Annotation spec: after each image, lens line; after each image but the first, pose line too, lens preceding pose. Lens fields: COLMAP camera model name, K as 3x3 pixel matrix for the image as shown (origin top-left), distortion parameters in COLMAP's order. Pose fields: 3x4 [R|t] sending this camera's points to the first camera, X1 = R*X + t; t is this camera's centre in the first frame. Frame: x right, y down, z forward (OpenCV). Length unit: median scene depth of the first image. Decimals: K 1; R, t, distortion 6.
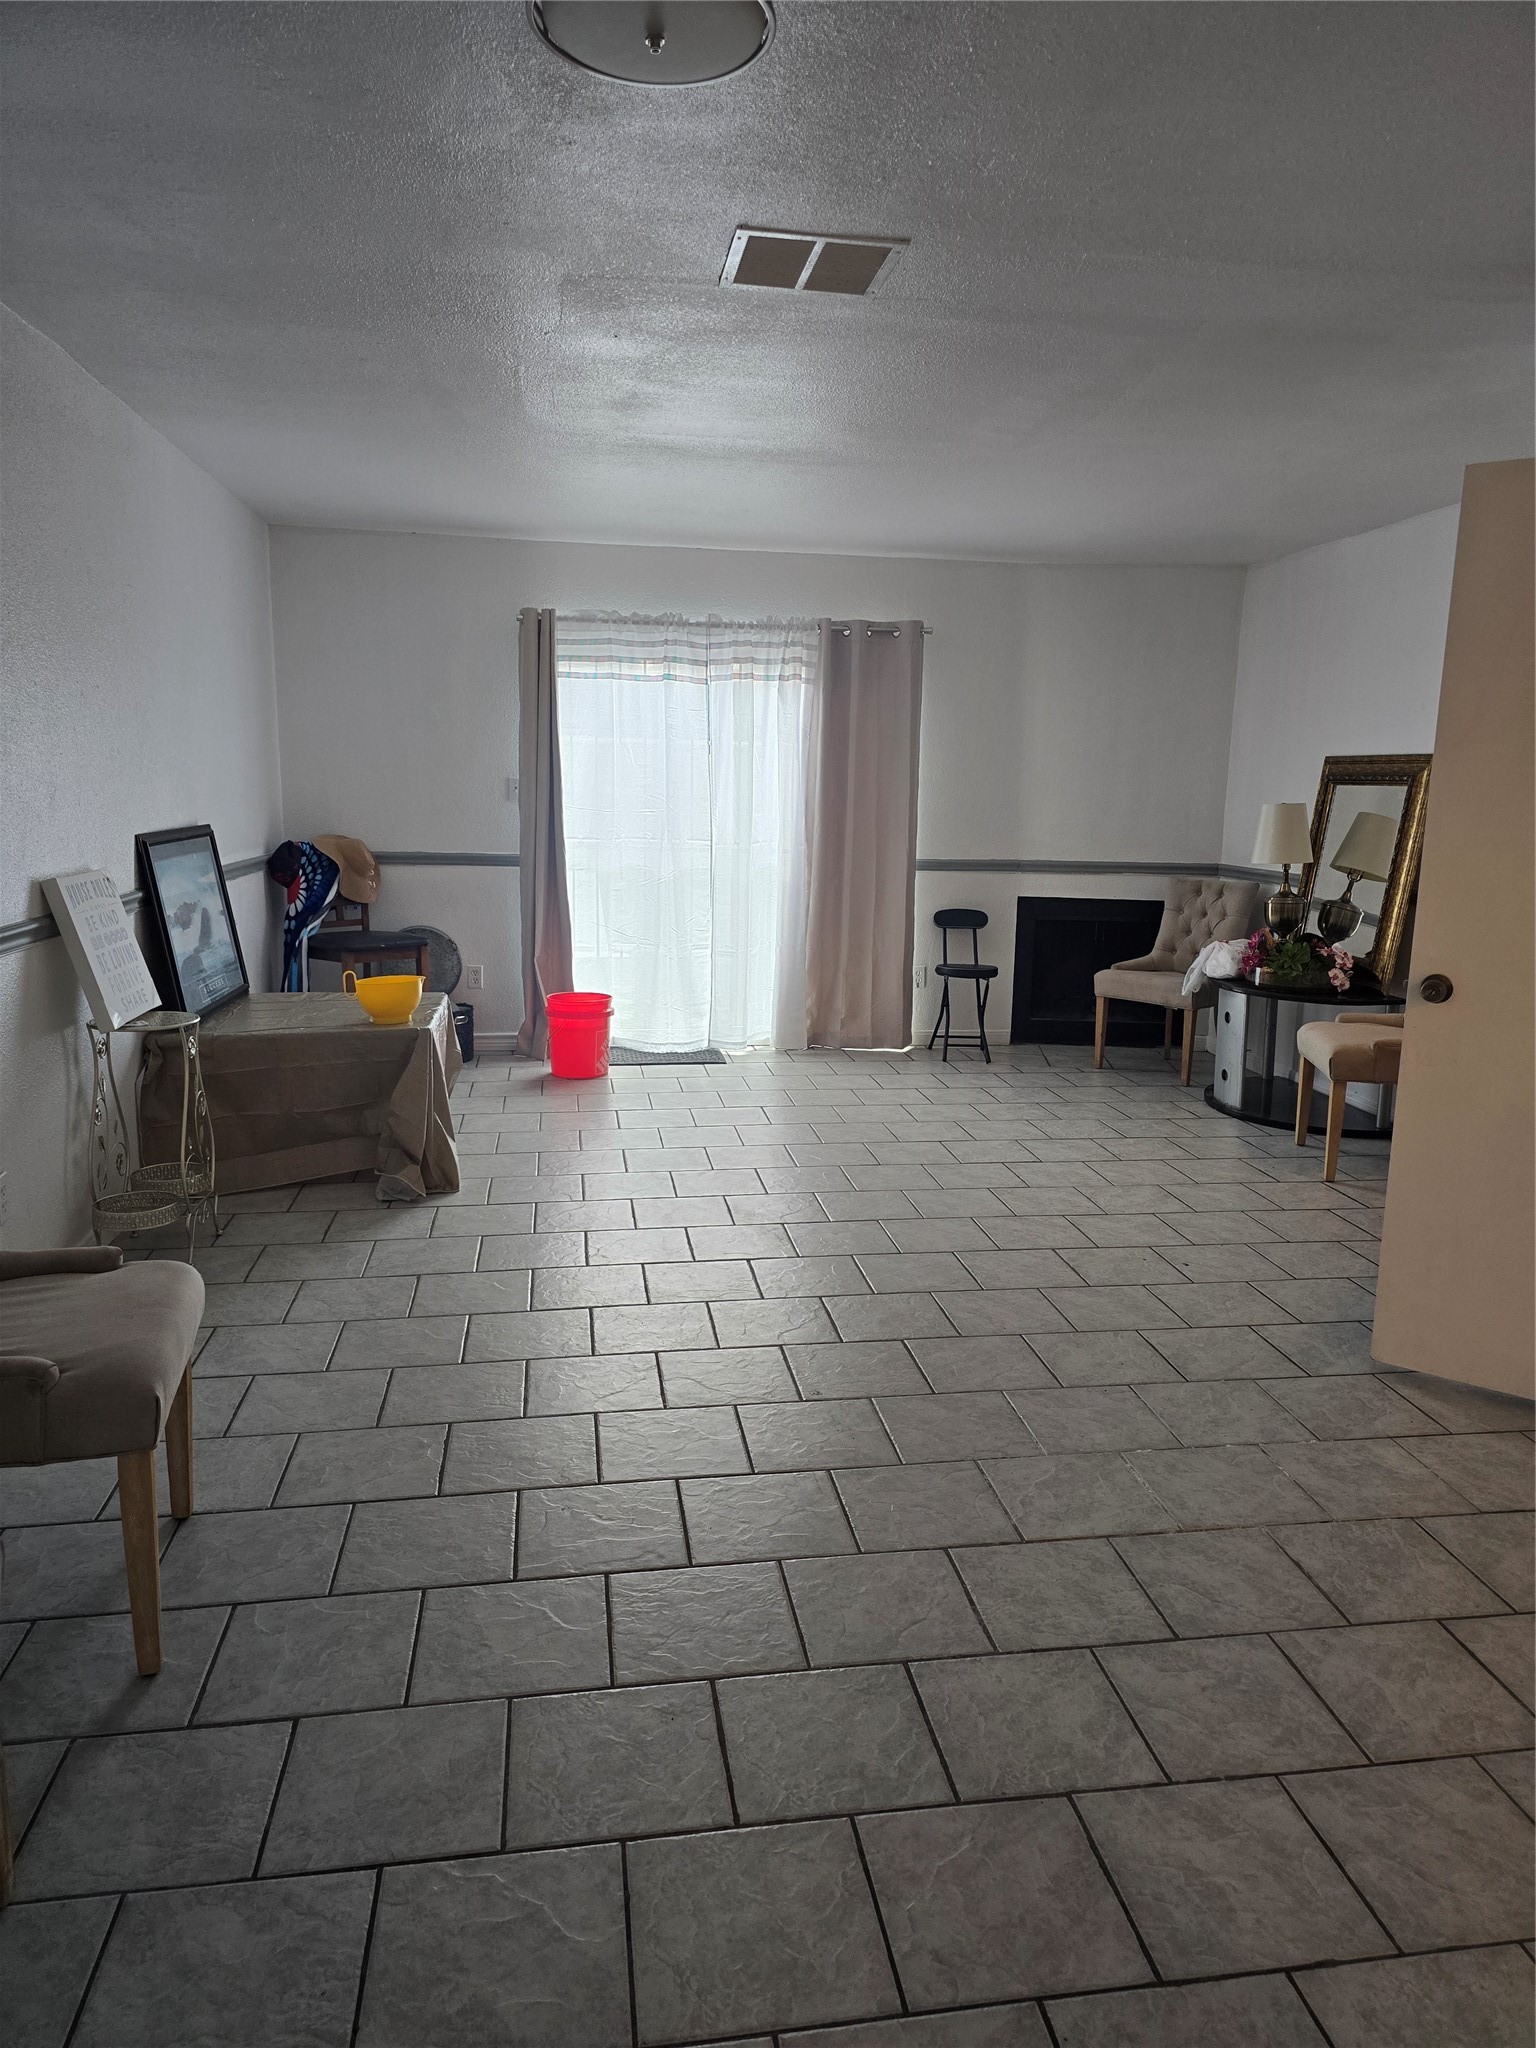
lens RADIAL K [[1351.2, 0, 769.0], [0, 1351.2, 1027.4], [0, 0, 1]] dist [0.005123, -0.026236]
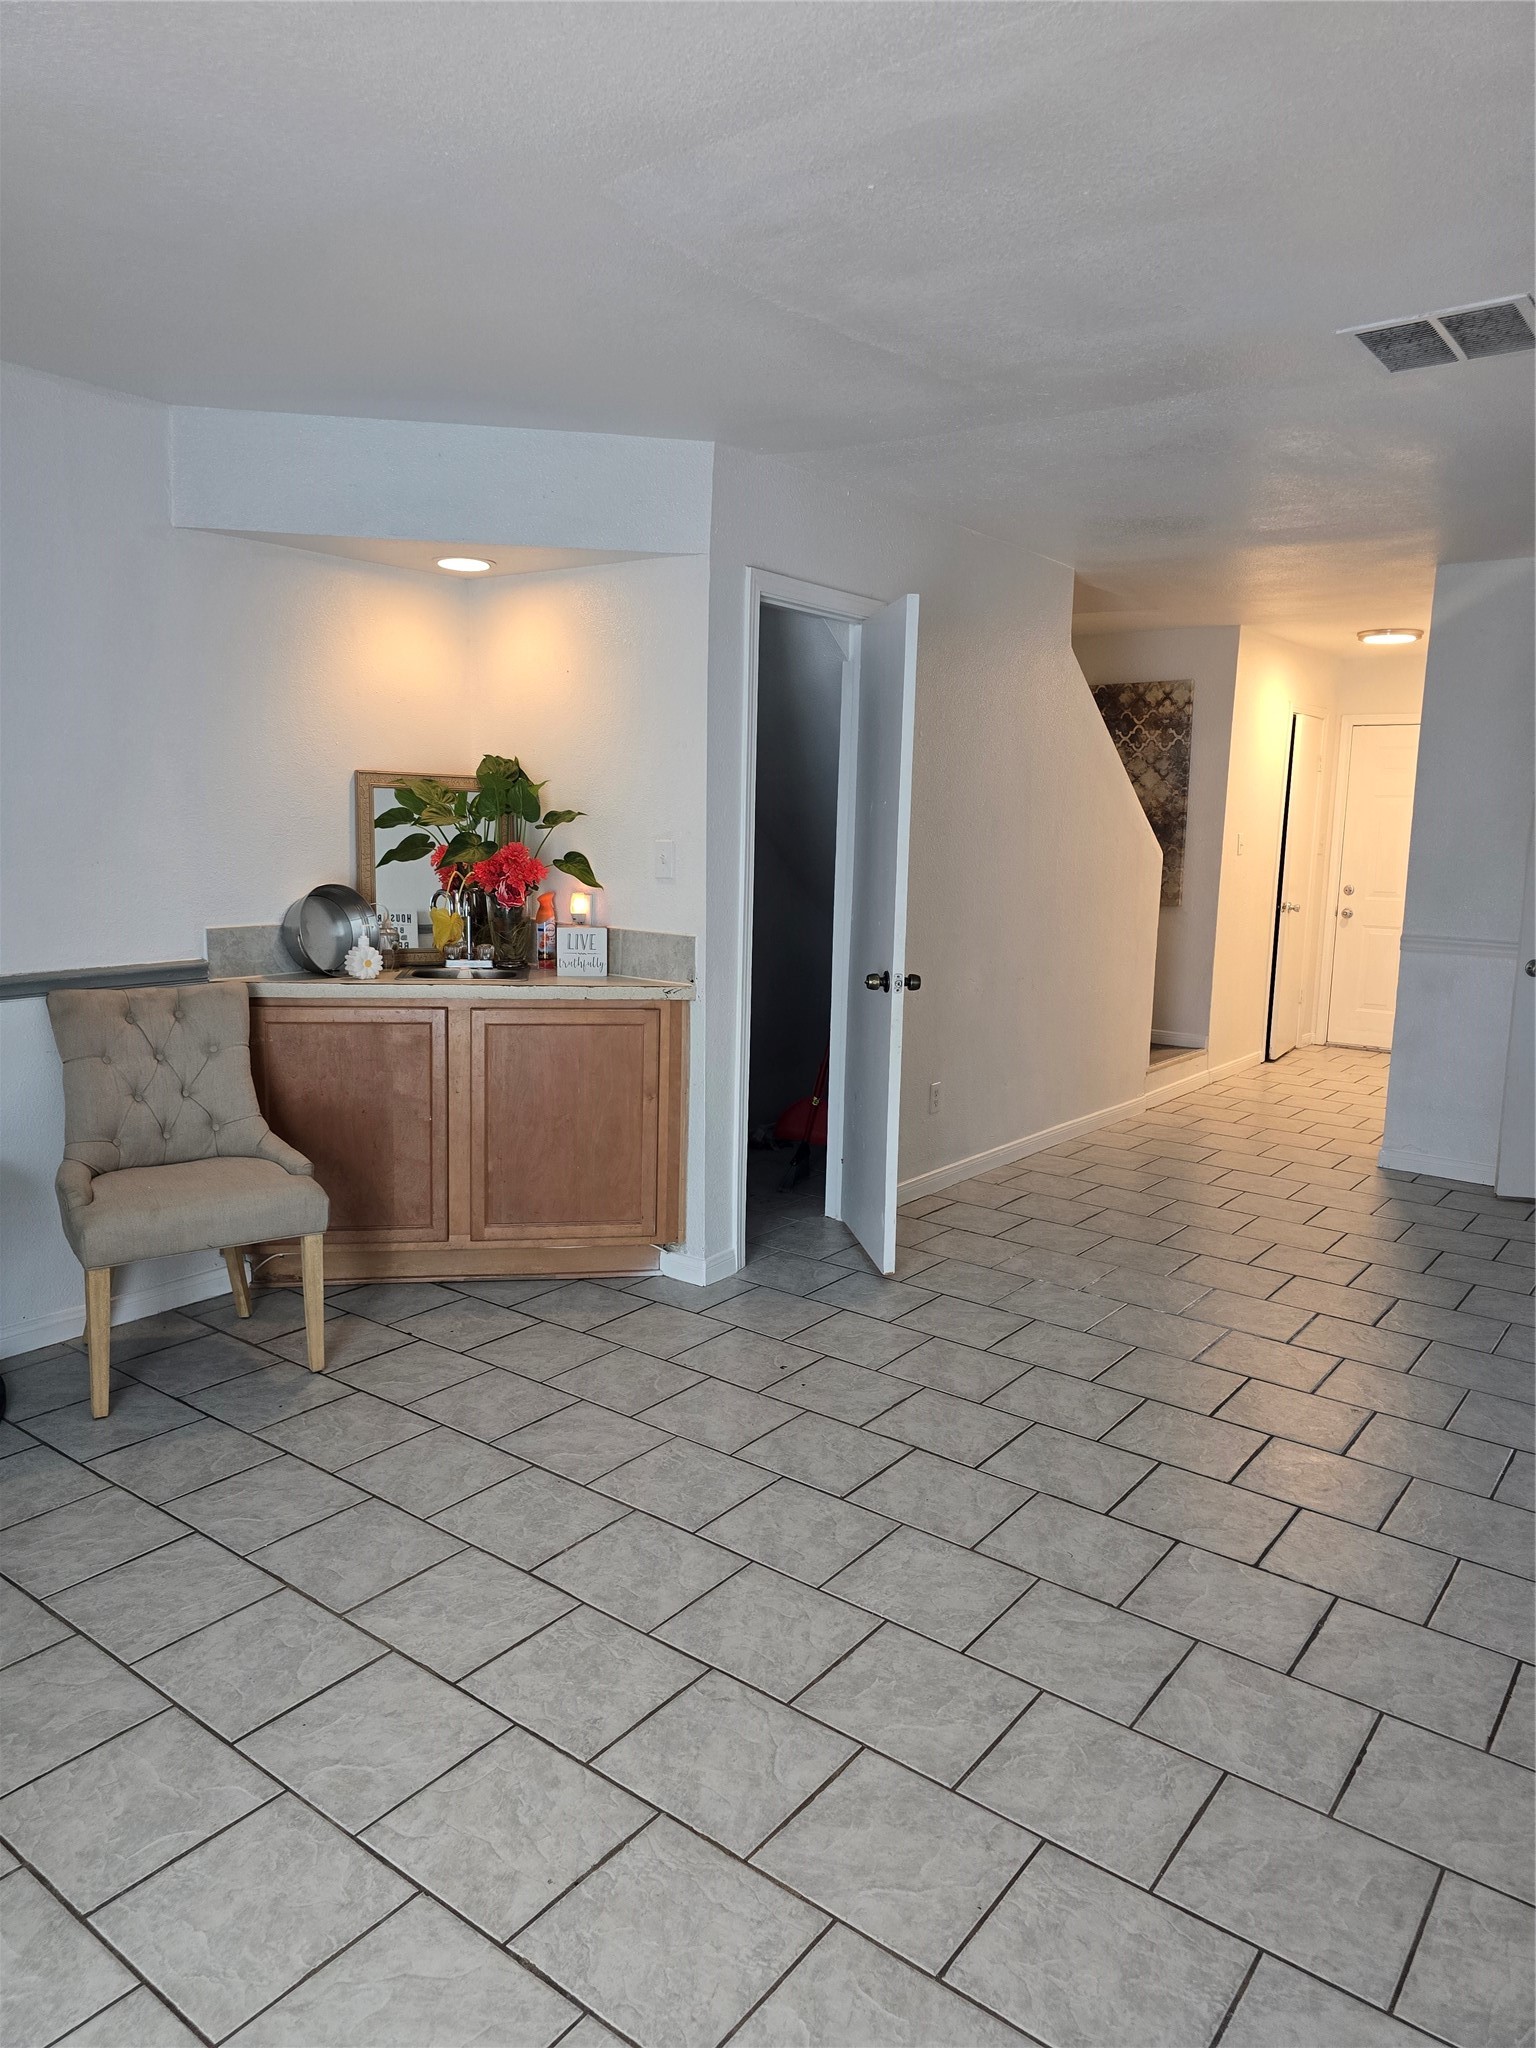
lens RADIAL K [[1351.2, 0, 763.6], [0, 1351.2, 1007.9], [0, 0, 1]] dist [0.005123, -0.026236]
pose [[-0.687448, -0.128997, 0.714685, -0.290140], [0.107708, 0.955106, 0.275994, -0.300841], [-0.718202, 0.266708, -0.642691, 1.546402]]
